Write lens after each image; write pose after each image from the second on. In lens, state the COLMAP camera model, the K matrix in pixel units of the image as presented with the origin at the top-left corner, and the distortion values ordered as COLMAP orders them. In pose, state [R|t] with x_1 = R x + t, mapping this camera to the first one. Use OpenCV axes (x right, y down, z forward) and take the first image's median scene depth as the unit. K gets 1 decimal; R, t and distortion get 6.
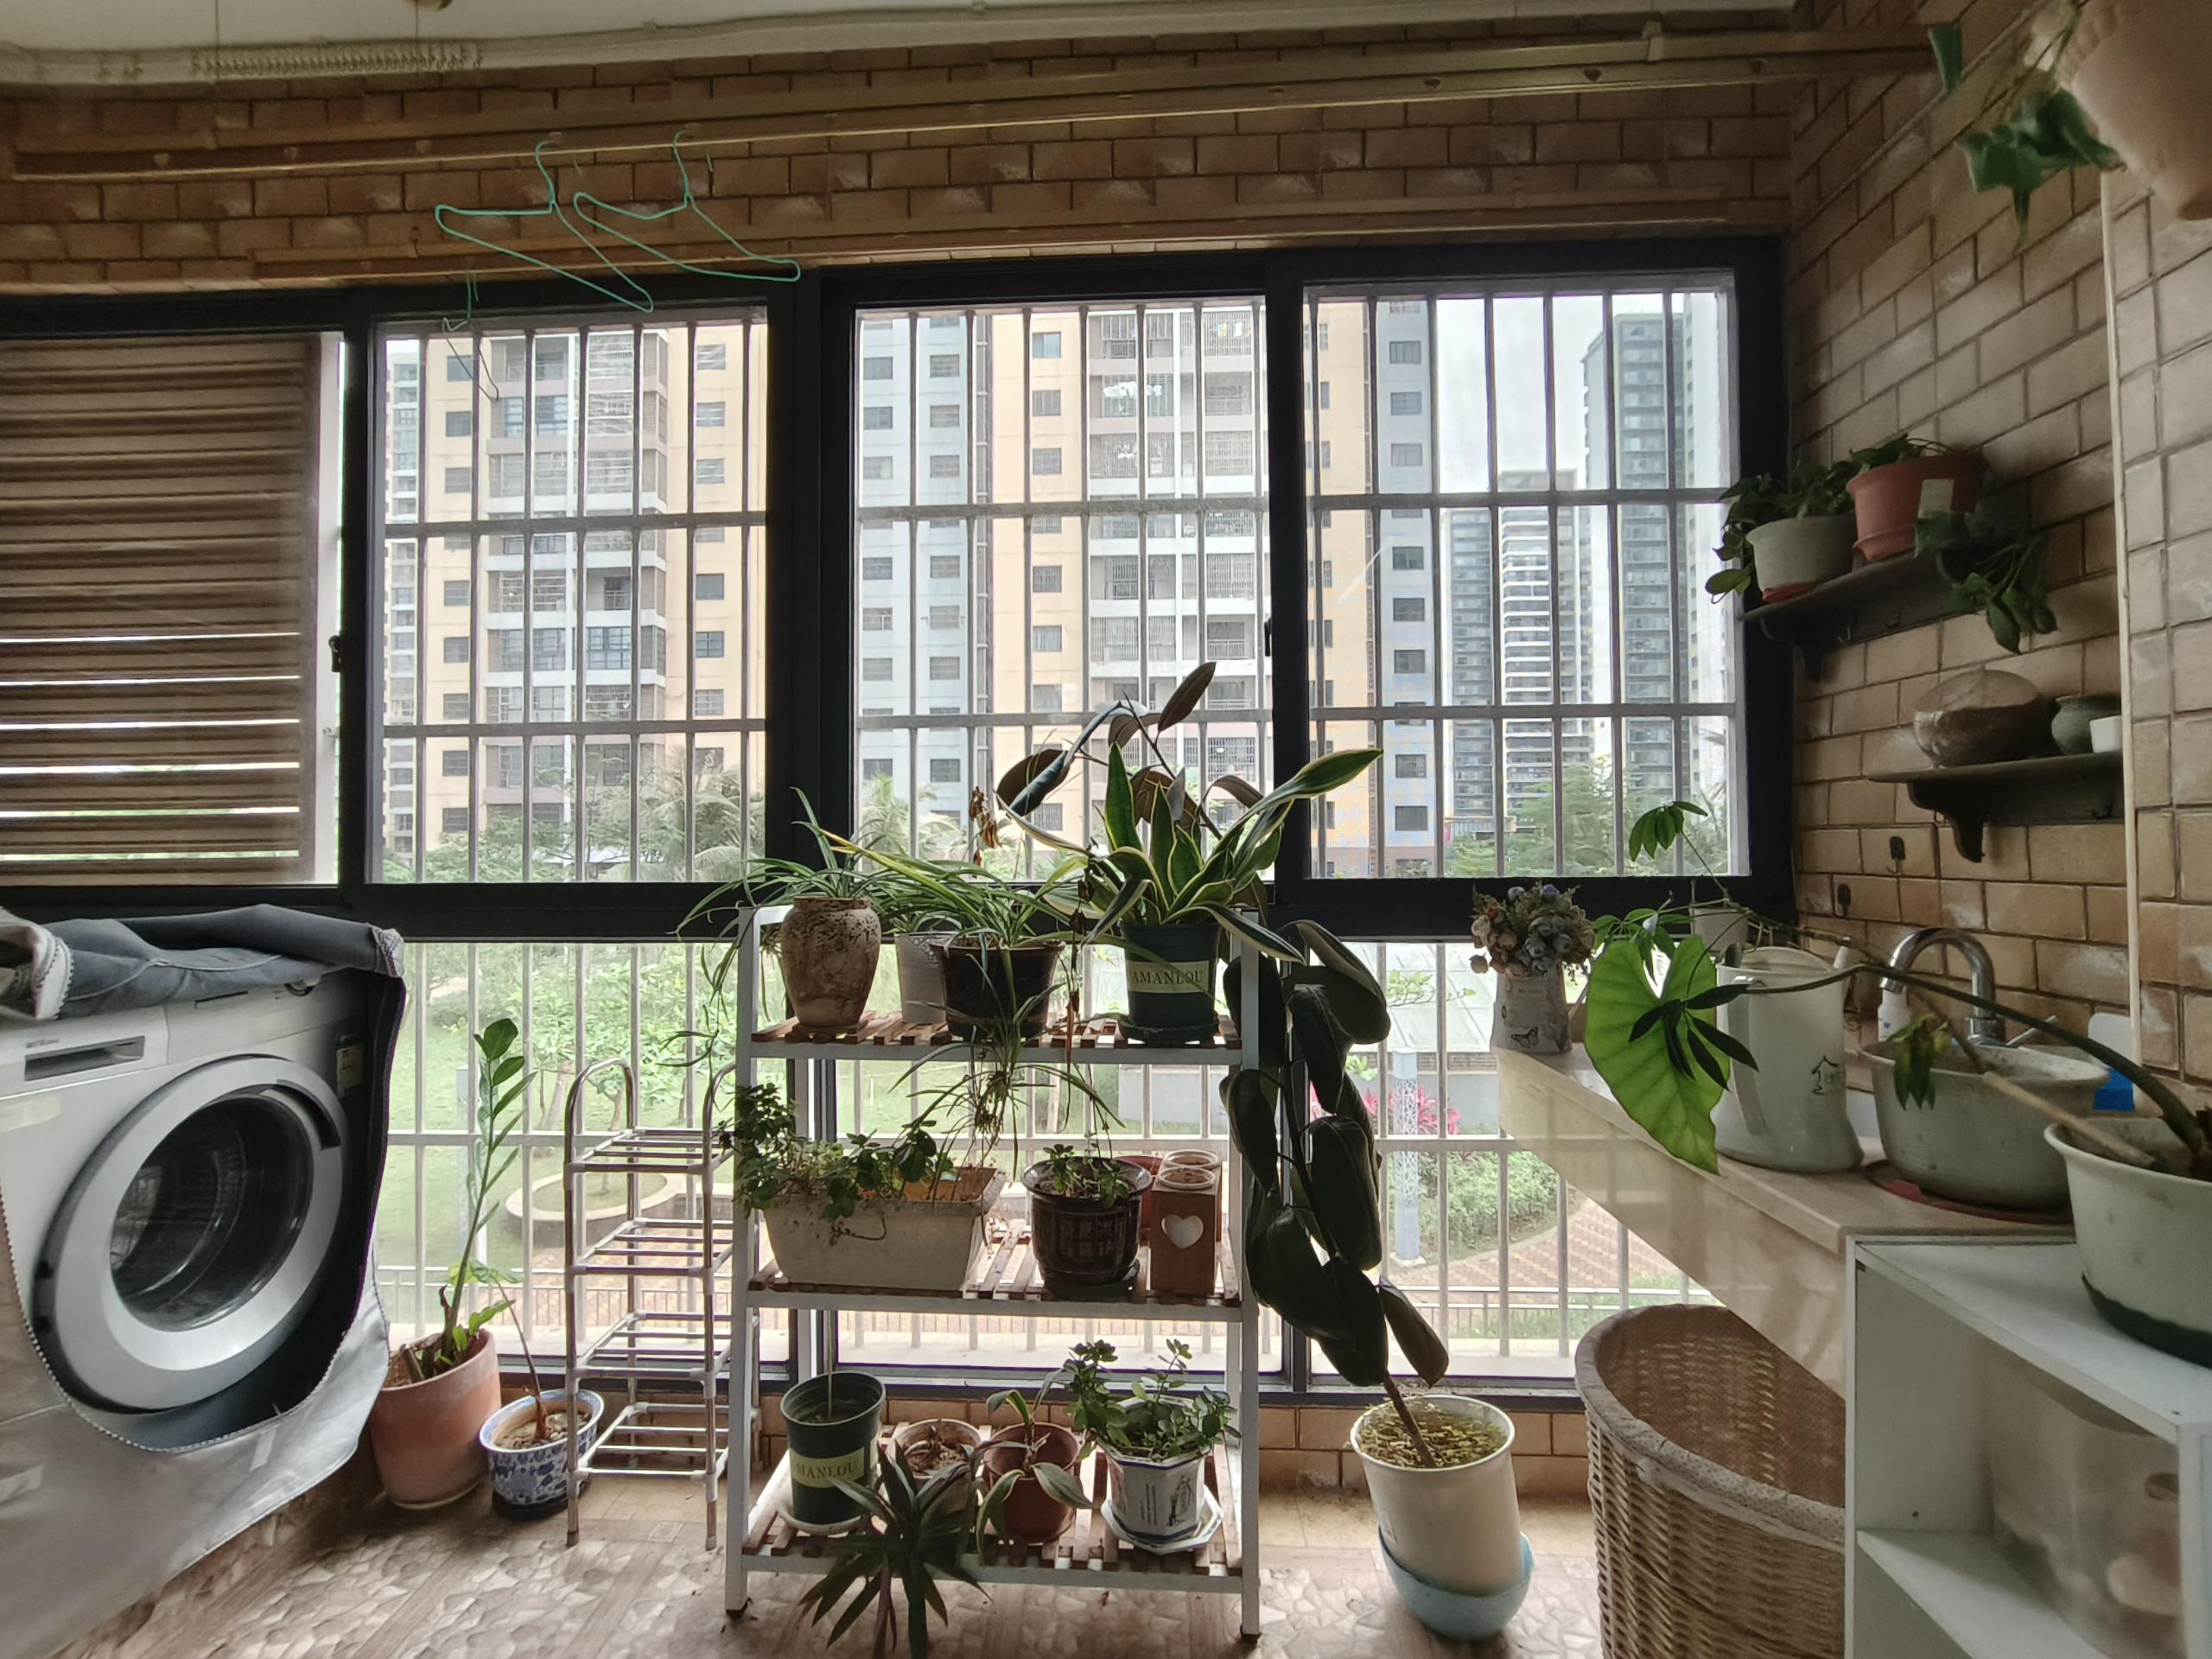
lens RADIAL K [[1004.0, 0, 1106.0], [0, 1004.0, 829.5], [0, 0, 1]] dist [0.001928, -0.000171]
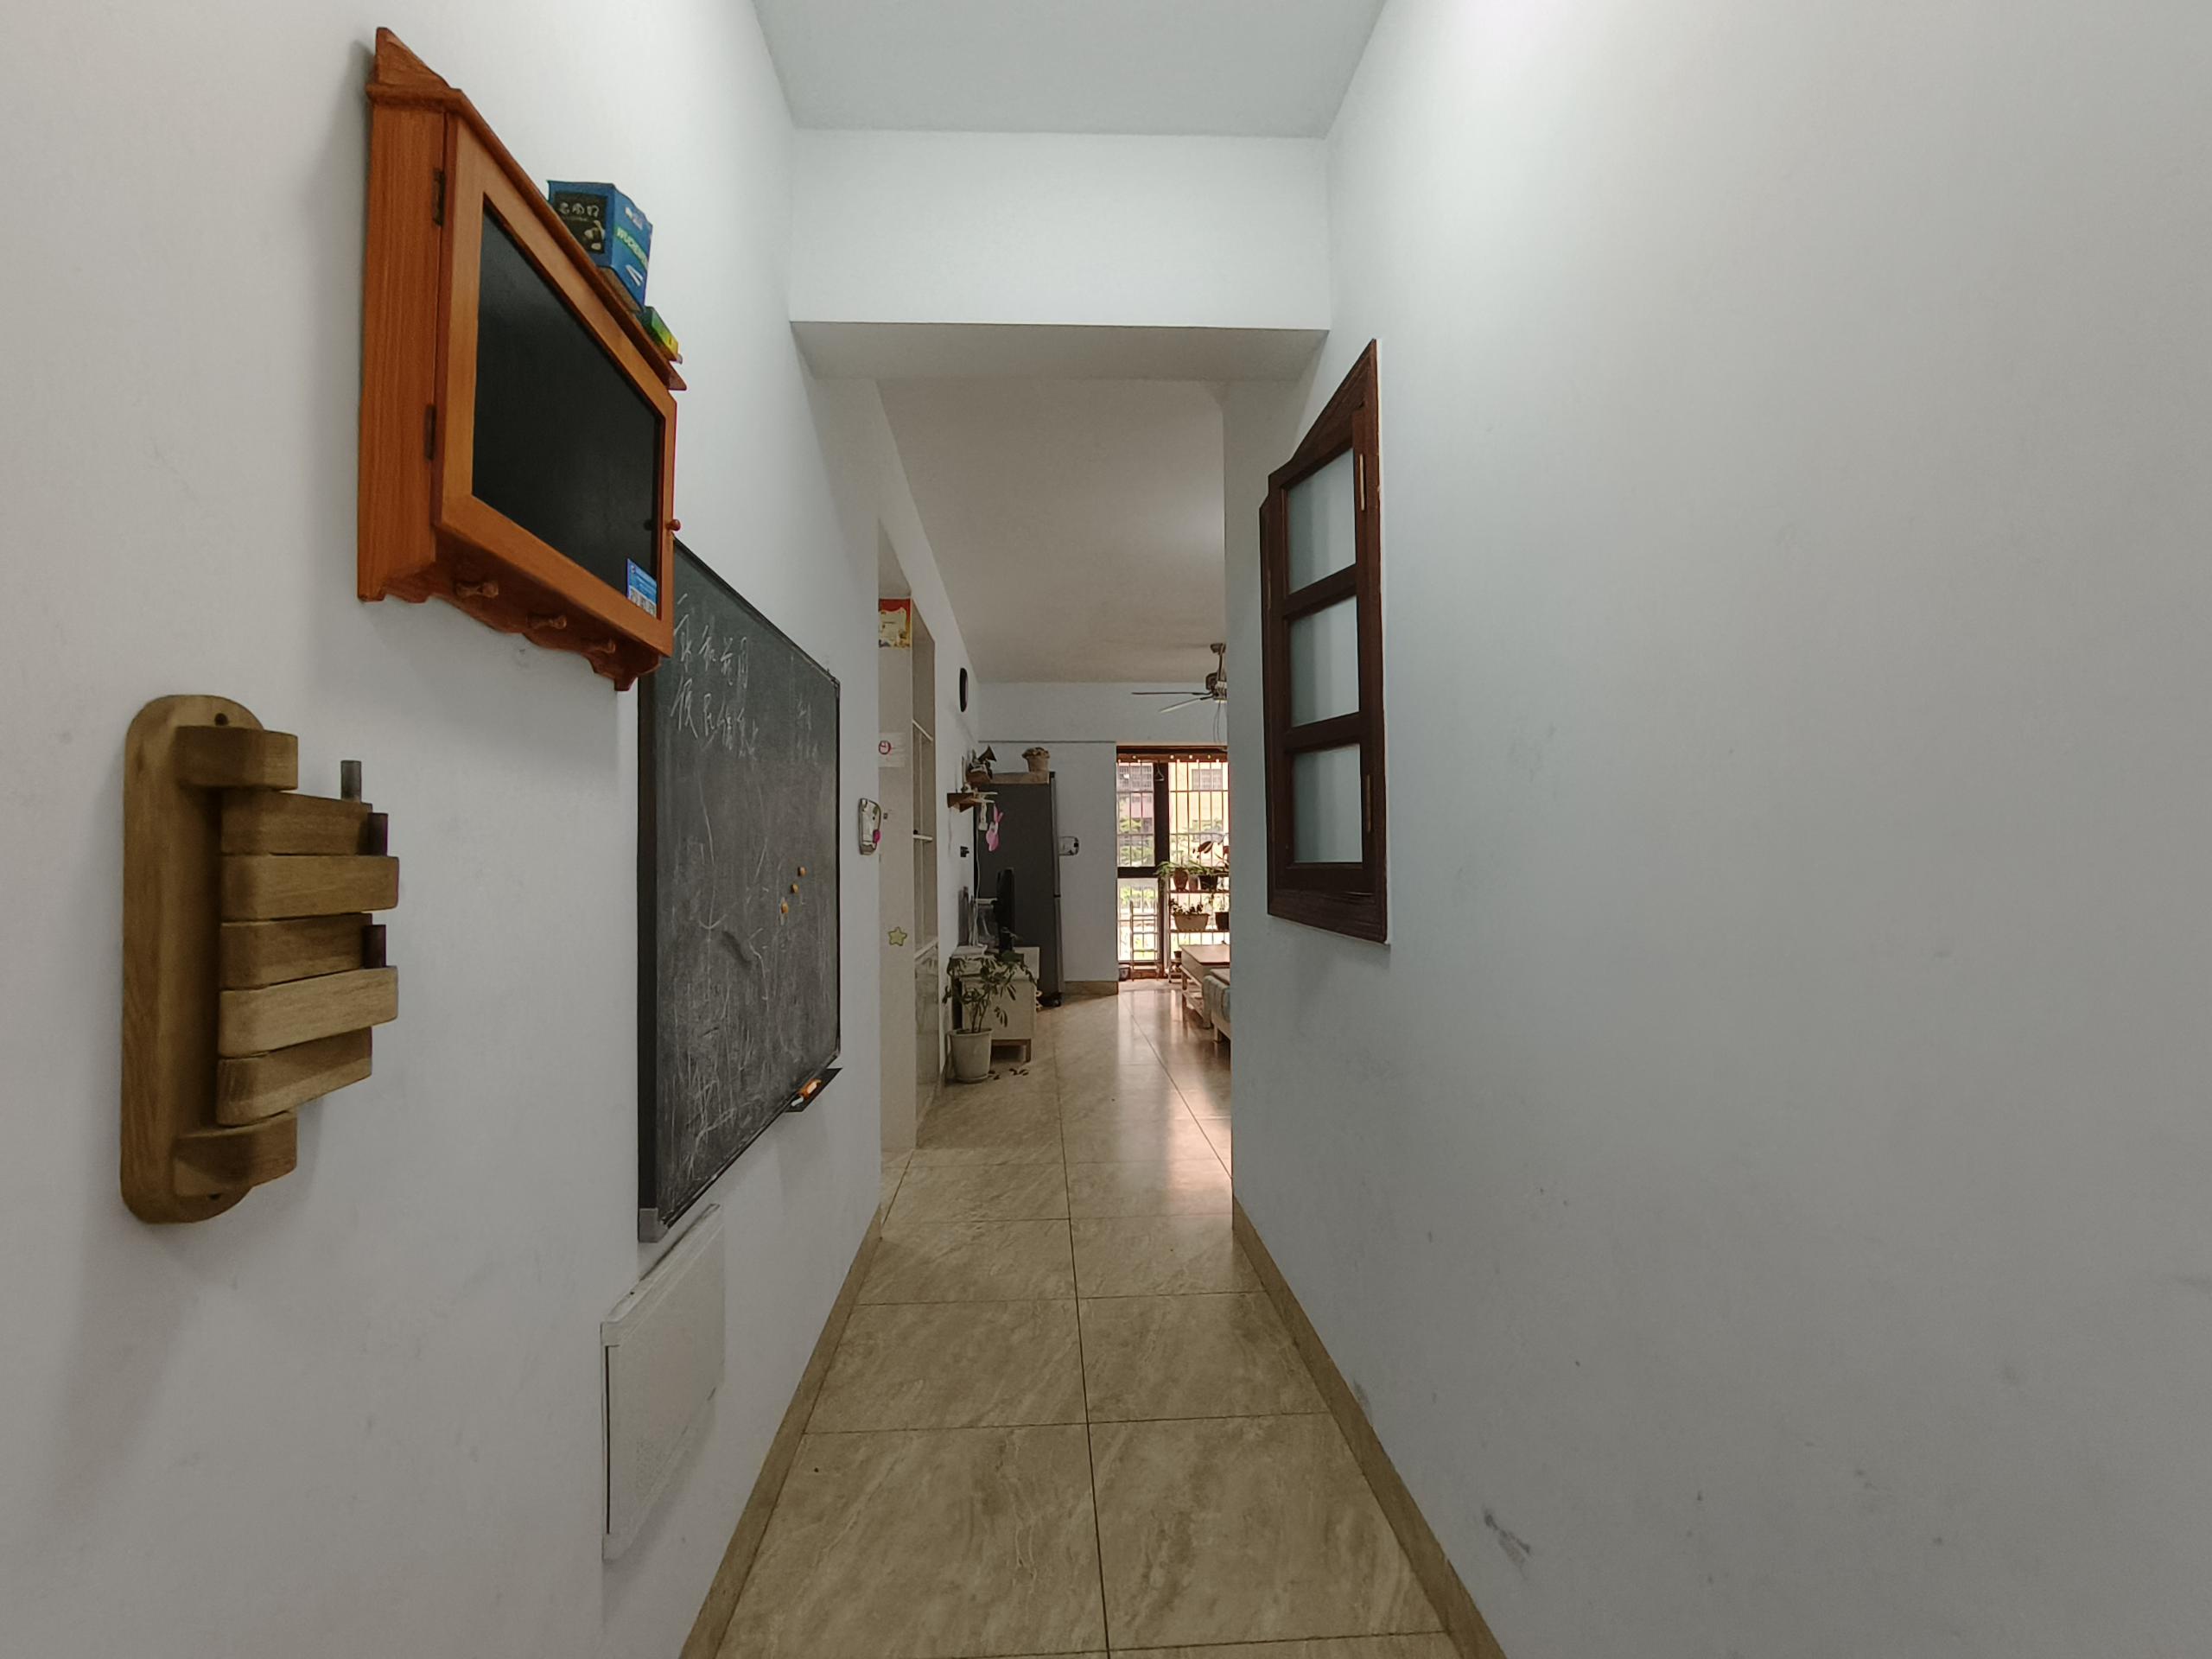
lens RADIAL K [[1004.0, 0, 1106.0], [0, 1004.0, 829.5], [0, 0, 1]] dist [0.001928, -0.000171]
pose [[0.993787, -0.003791, 0.111233, -1.370604], [0.004675, 0.999959, -0.007691, -0.119574], [-0.111199, 0.008163, 0.993765, -4.872180]]
